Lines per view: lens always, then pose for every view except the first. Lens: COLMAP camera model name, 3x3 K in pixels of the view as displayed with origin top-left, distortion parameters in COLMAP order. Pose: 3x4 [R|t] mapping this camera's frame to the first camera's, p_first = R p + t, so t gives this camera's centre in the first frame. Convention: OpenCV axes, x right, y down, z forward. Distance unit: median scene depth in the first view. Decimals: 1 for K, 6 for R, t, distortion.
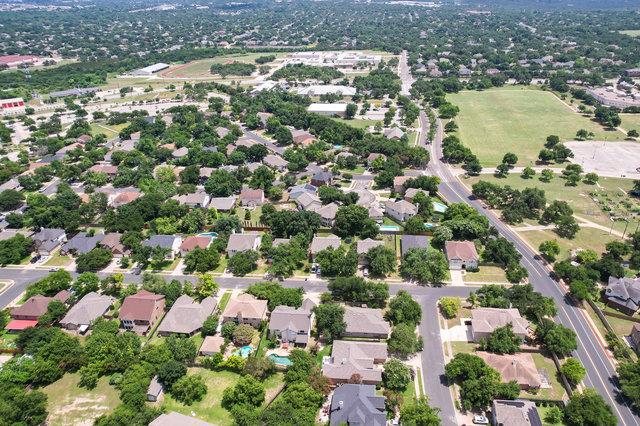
lens RADIAL K [[449.8, 0, 343.3], [0, 449.8, 211.8], [0, 0, 1]] dist [-0.053799, 0.073422]
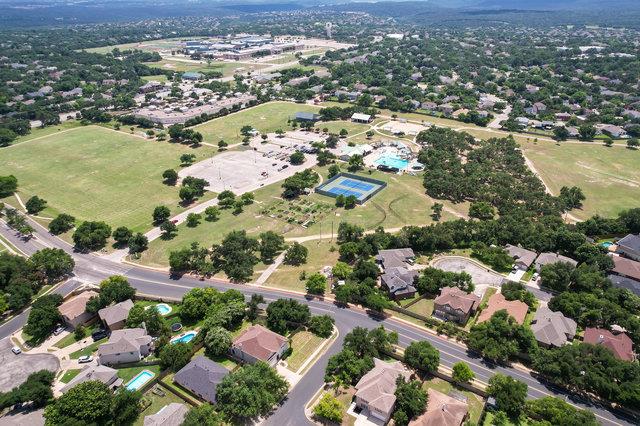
lens RADIAL K [[449.8, 0, 343.3], [0, 449.8, 211.8], [0, 0, 1]] dist [-0.053799, 0.073422]
pose [[0.452620, -0.392892, 0.800482, -0.157844], [0.415537, 0.887203, 0.200497, -0.158859], [-0.788964, 0.241881, 0.564827, 0.275172]]
